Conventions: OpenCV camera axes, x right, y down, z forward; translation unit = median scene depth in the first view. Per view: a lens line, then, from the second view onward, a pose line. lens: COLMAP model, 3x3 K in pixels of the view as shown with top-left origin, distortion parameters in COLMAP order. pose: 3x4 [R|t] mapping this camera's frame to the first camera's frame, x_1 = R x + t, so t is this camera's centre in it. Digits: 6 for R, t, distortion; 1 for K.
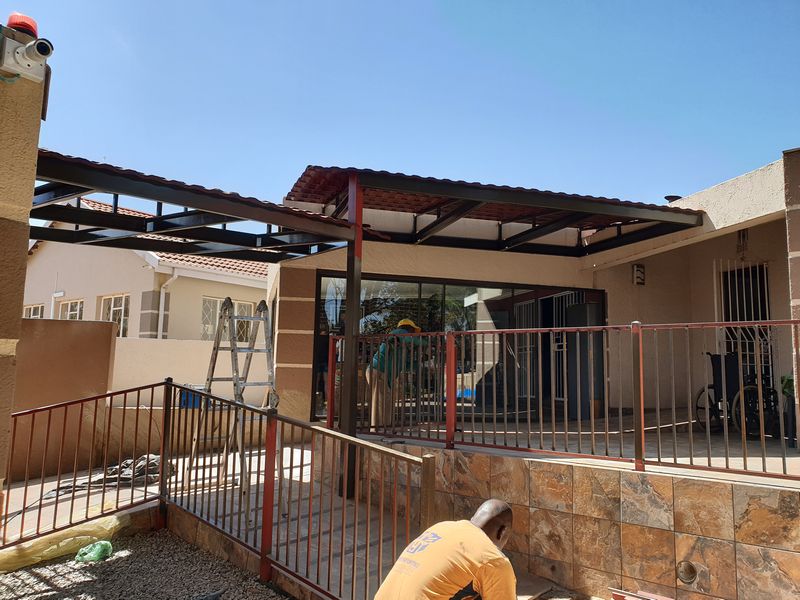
lens RADIAL K [[622.9, 0, 401.7], [0, 622.9, 299.8], [0, 0, 1]] dist [0.014077, -0.000222]
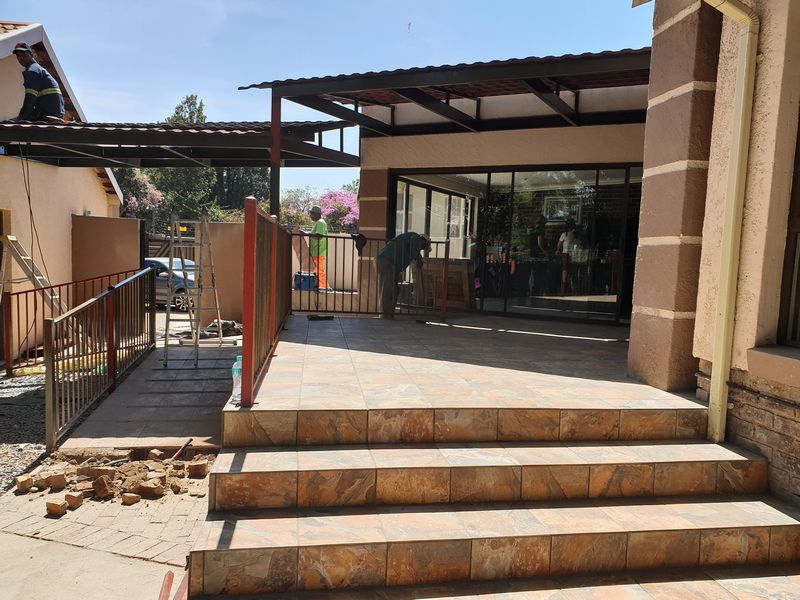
lens RADIAL K [[622.9, 0, 412.7], [0, 622.9, 314.4], [0, 0, 1]] dist [0.014077, -0.000222]
pose [[0.748398, 0.068644, -0.659688, 0.868049], [0.059237, 0.983737, 0.169565, 0.024282], [0.660600, -0.165980, 0.732160, 0.266410]]
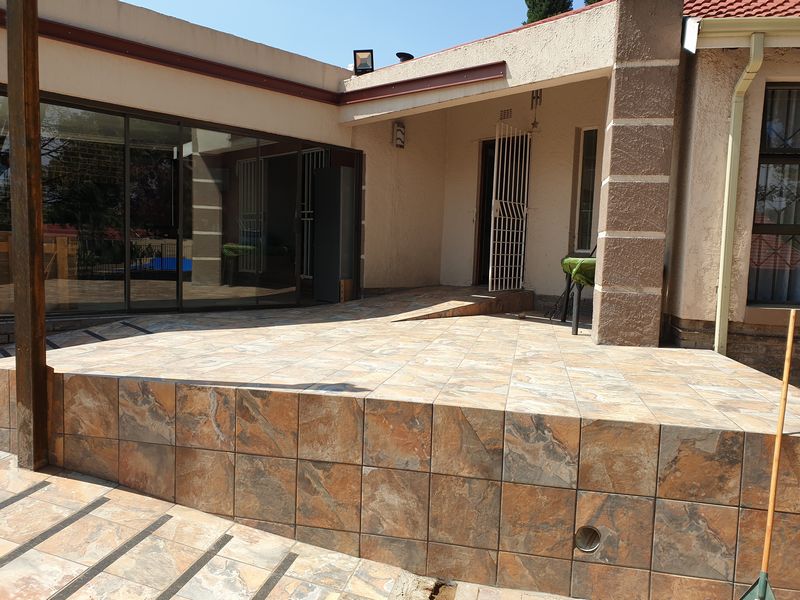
lens RADIAL K [[622.9, 0, 395.4], [0, 622.9, 304.7], [0, 0, 1]] dist [0.014077, -0.000222]
pose [[0.885150, -0.034476, 0.464026, -0.051318], [-0.070234, 0.975926, 0.206485, 0.016536], [-0.459974, -0.215361, 0.861420, 0.332628]]
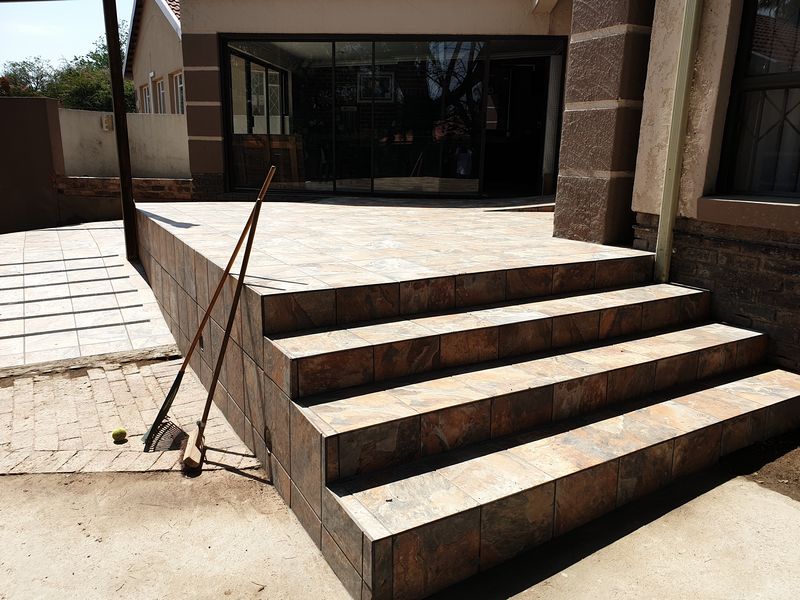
lens RADIAL K [[622.9, 0, 399.3], [0, 622.9, 305.7], [0, 0, 1]] dist [0.014077, -0.000222]
pose [[0.930731, 0.082587, -0.356258, 0.692143], [0.049364, 0.936880, 0.346150, 0.032594], [0.362358, -0.339759, 0.867906, 0.169958]]
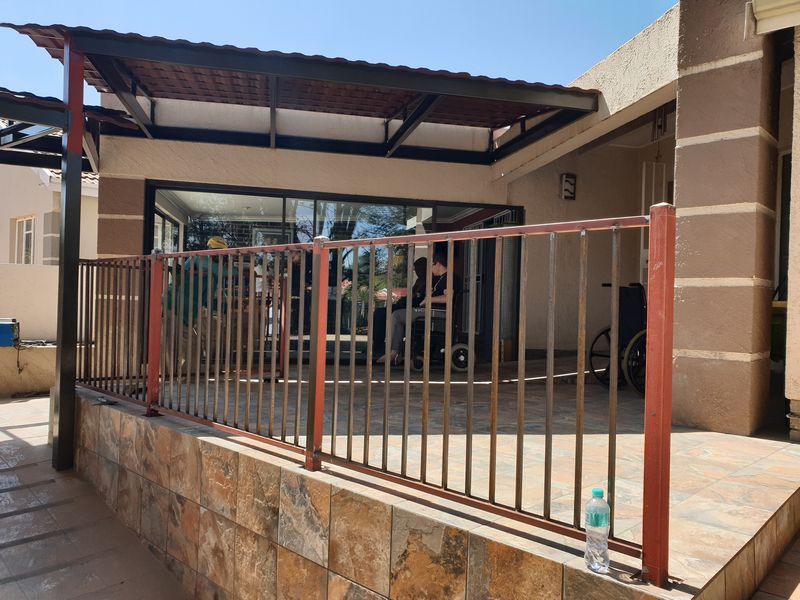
lens RADIAL K [[622.9, 0, 398.3], [0, 622.9, 302.6], [0, 0, 1]] dist [0.014077, -0.000222]
pose [[0.997106, 0.006857, -0.075715, 0.354476], [0.002174, 0.992945, 0.118553, 0.019415], [0.075994, -0.118375, 0.990057, 0.267316]]
